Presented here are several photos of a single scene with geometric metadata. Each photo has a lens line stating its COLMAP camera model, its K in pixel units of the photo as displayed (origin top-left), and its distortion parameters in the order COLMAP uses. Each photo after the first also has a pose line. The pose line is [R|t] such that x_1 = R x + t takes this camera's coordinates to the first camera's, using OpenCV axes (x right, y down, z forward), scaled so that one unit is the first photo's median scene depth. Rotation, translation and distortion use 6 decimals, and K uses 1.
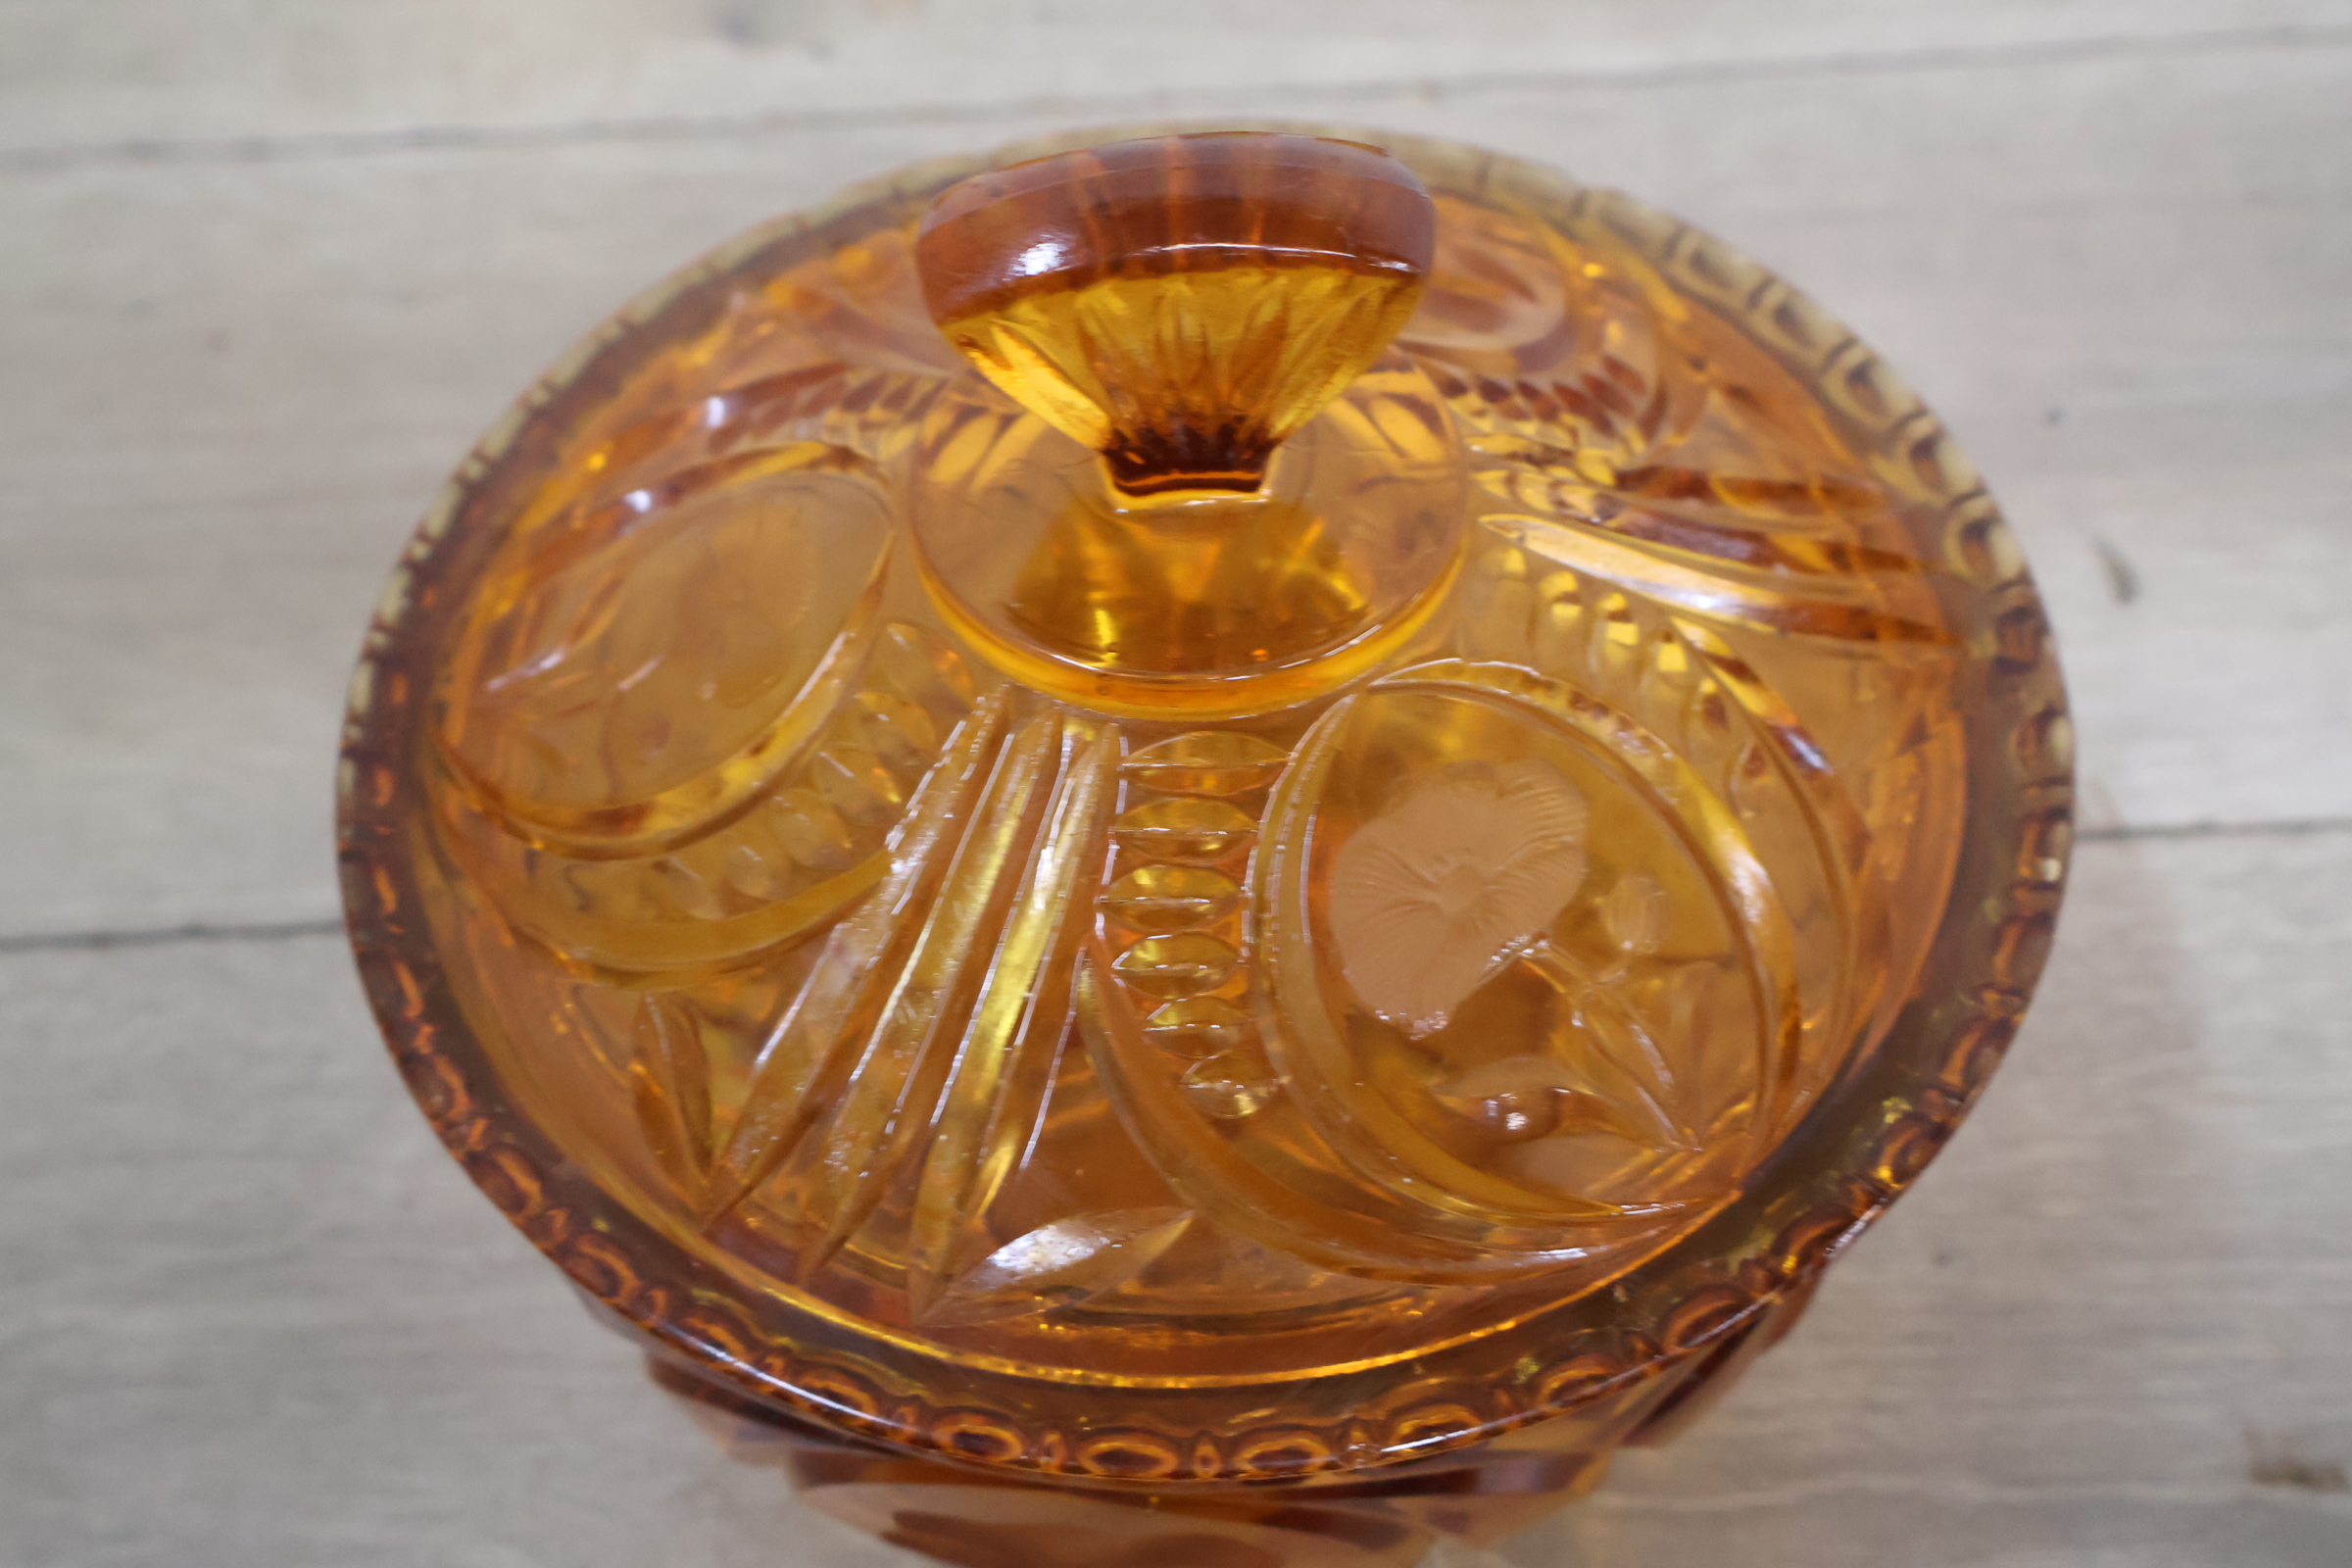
lens RADIAL K [[2377.3, 0, 1179.4], [0, 2377.3, 787.6], [0, 0, 1]] dist [0.001621, 0.000000]
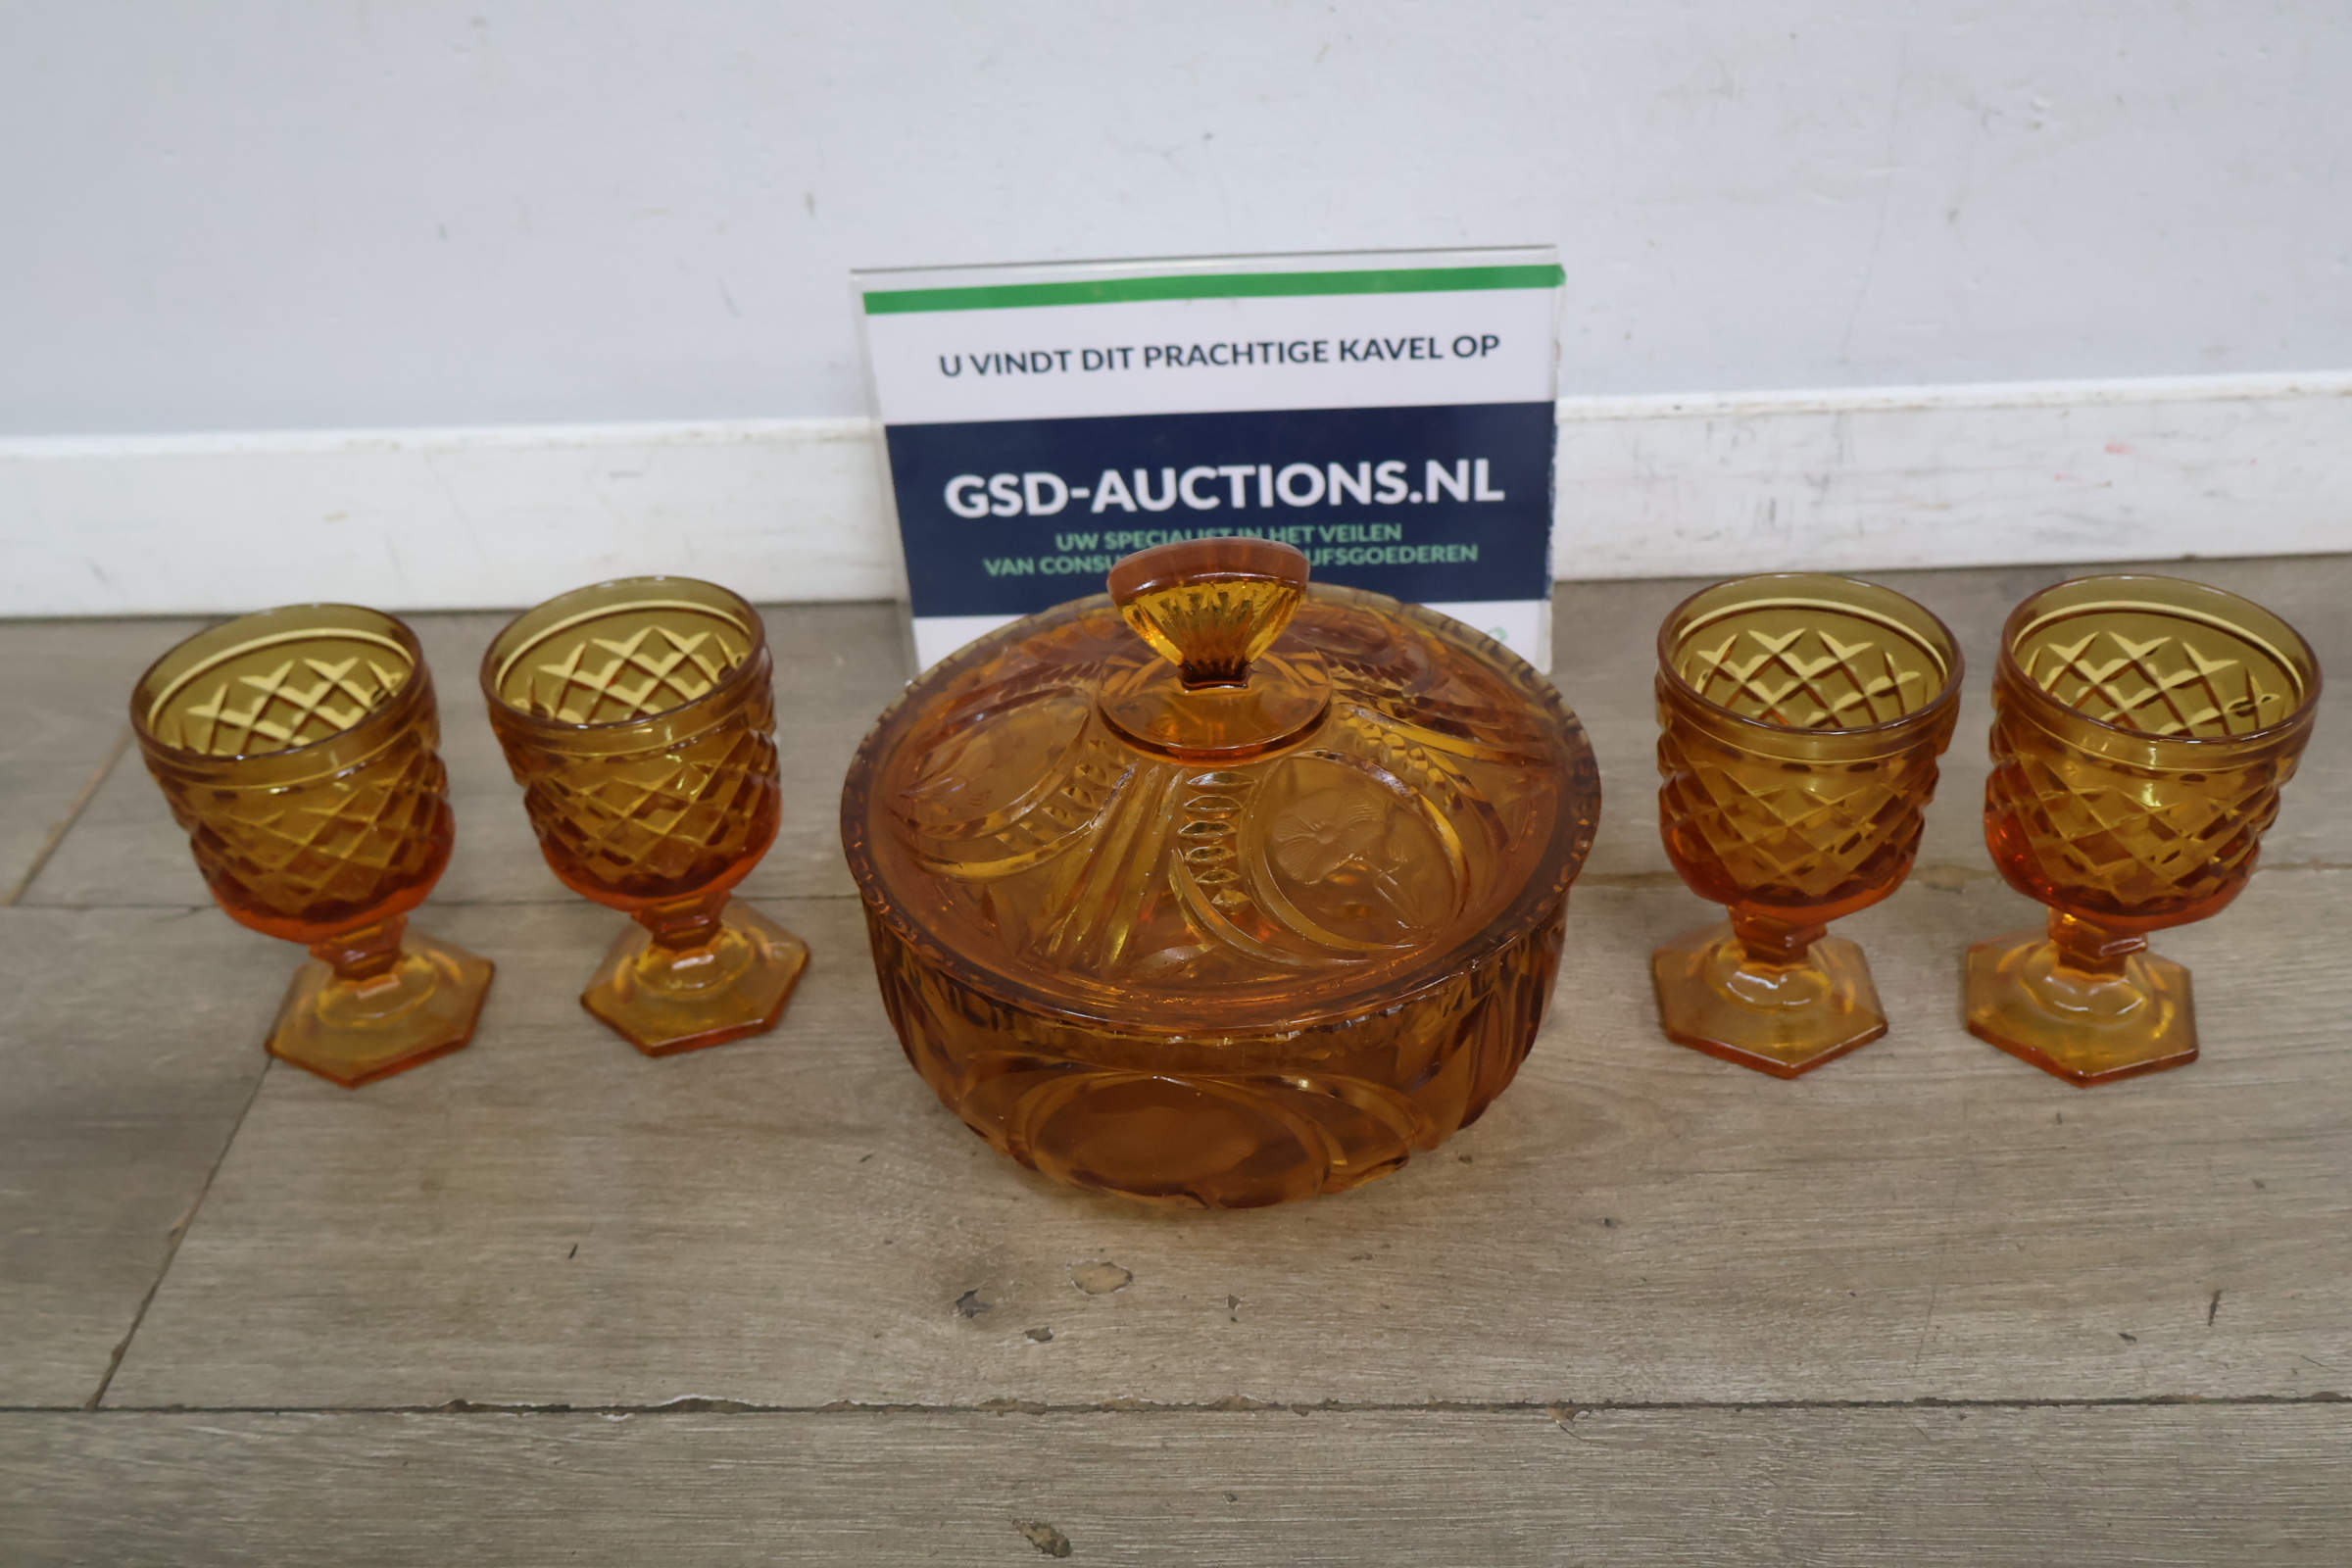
lens RADIAL K [[2377.3, 0, 1181.9], [0, 2377.3, 790.2], [0, 0, 1]] dist [0.001621, 0.000000]
pose [[0.999848, -0.001118, -0.017392, 0.012176], [-0.003786, 0.960170, -0.279390, 0.601712], [0.017012, 0.279413, 0.960020, -1.188163]]
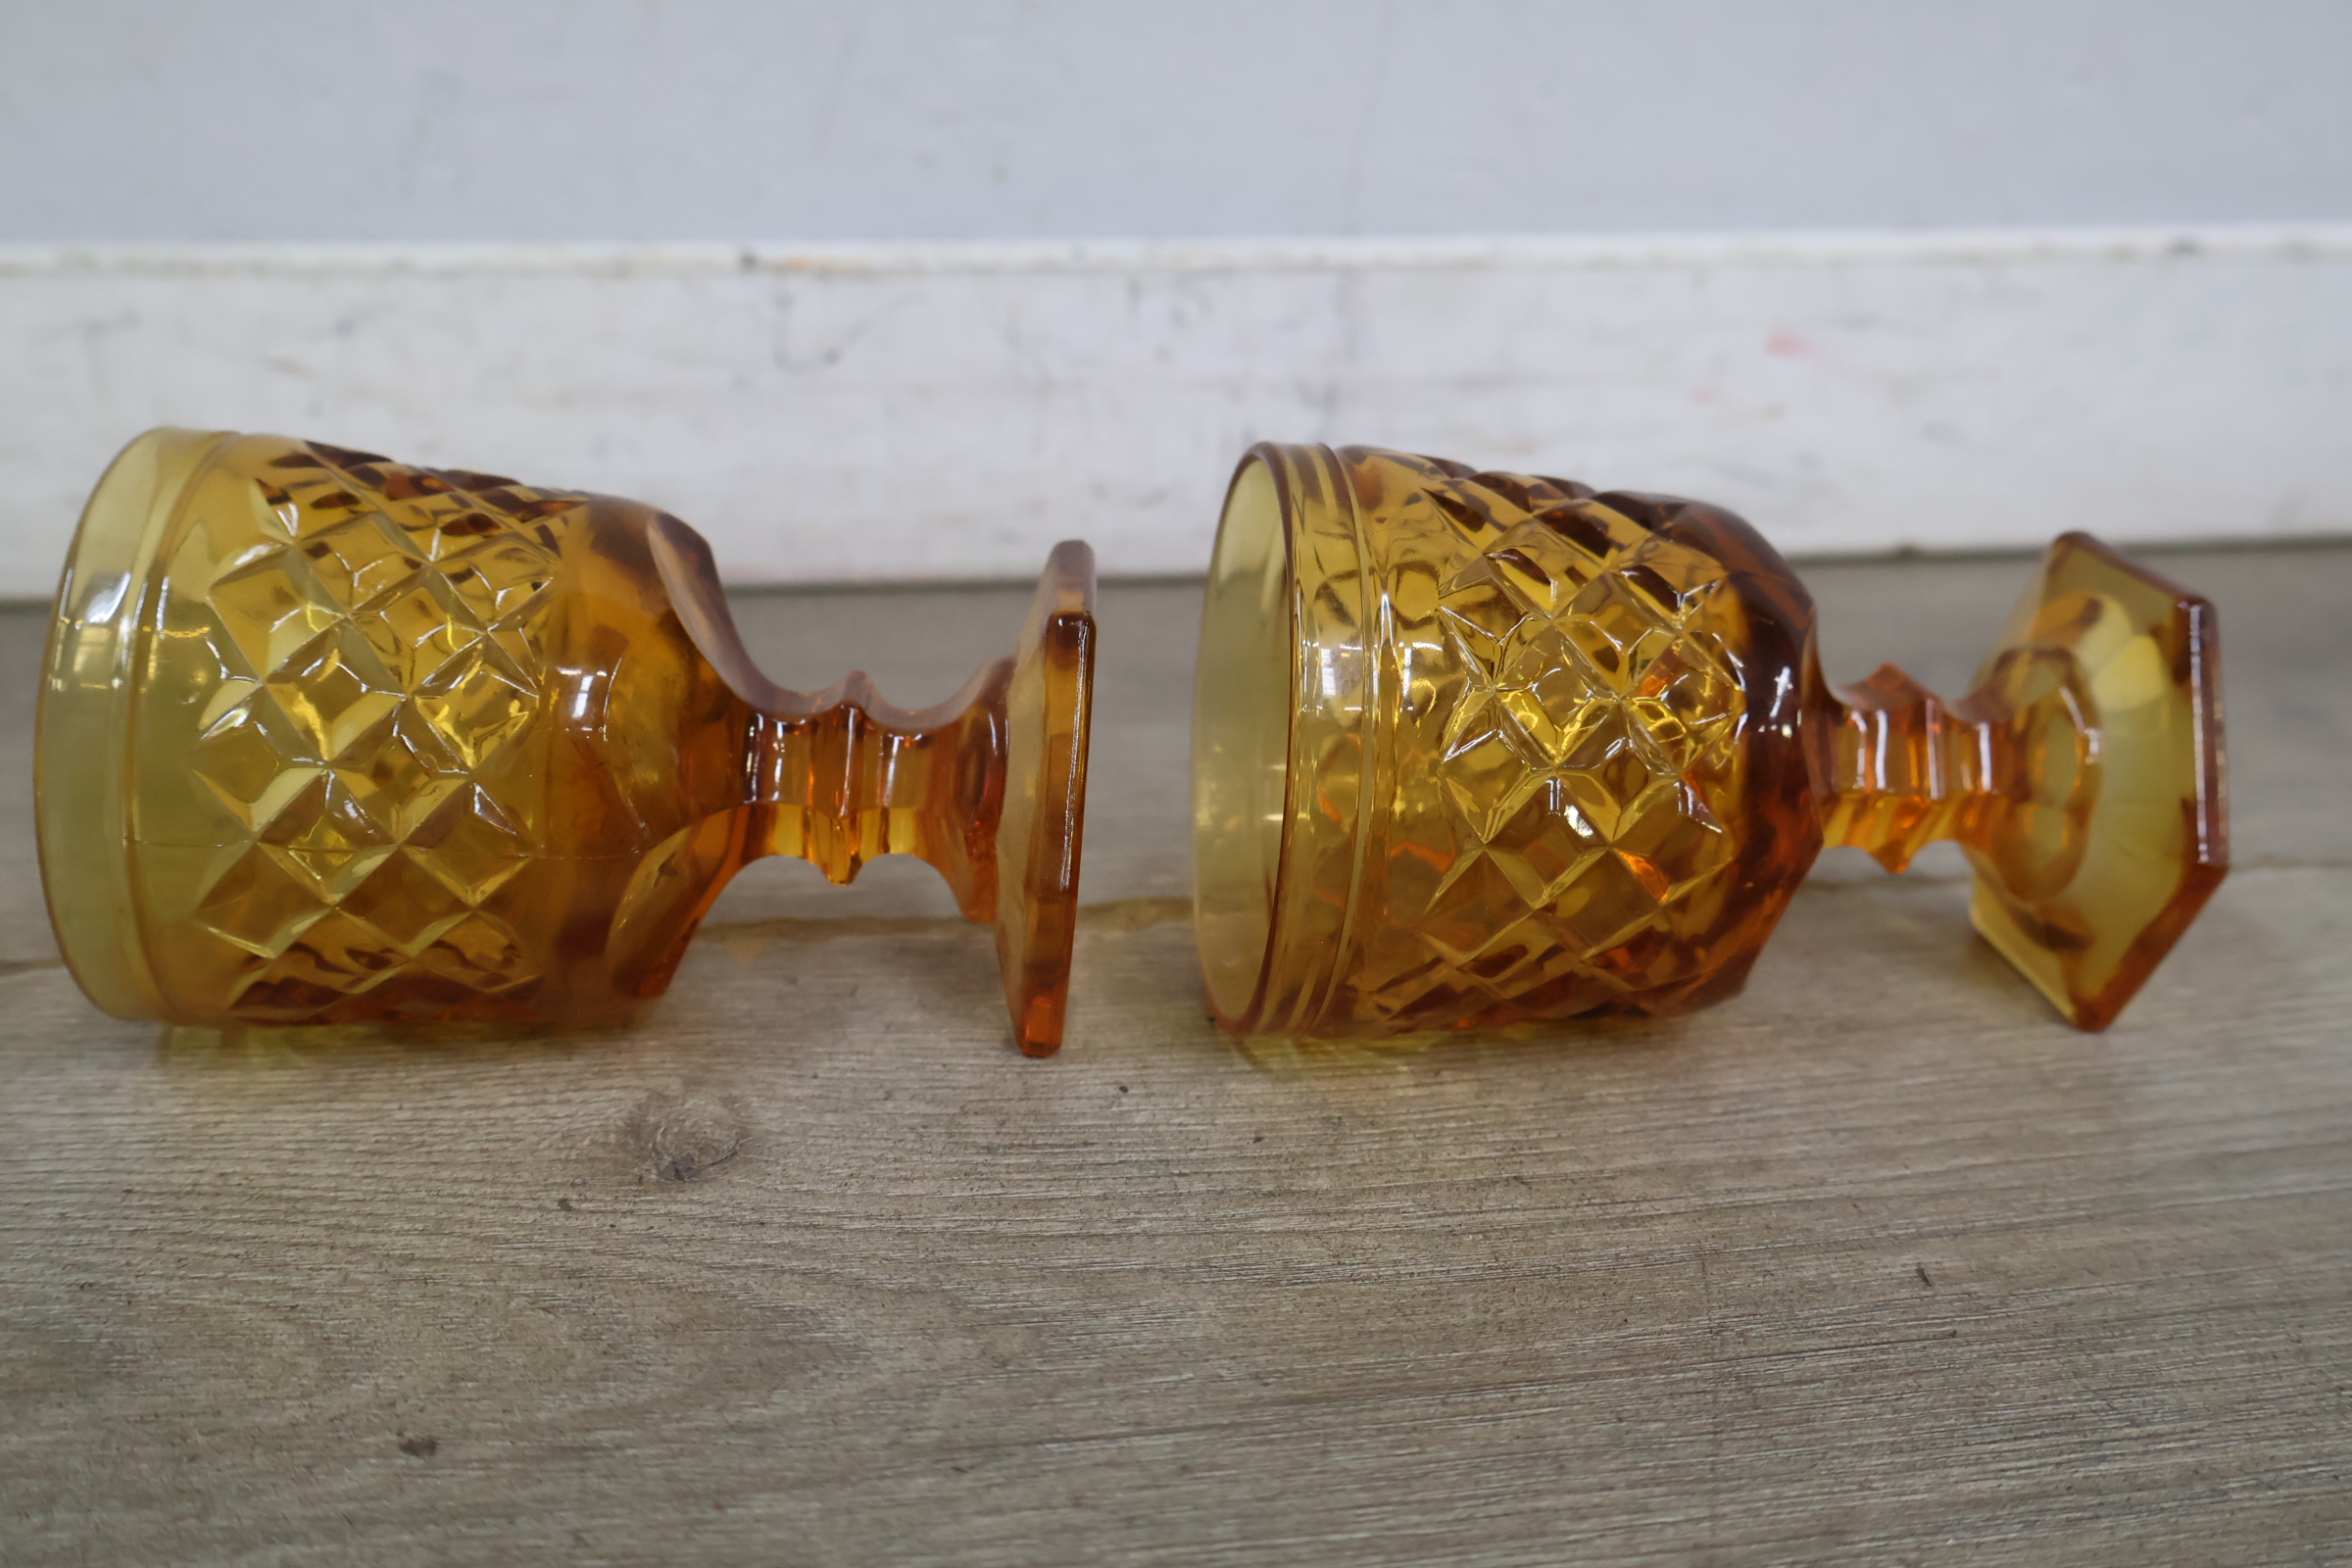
lens RADIAL K [[2377.3, 0, 1185.5], [0, 2377.3, 796.0], [0, 0, 1]] dist [0.001621, 0.000000]
pose [[0.987391, -0.003833, 0.158254, 0.390024], [0.085699, 0.853482, -0.514028, 0.557723], [-0.133097, 0.521109, 0.843049, 0.301115]]
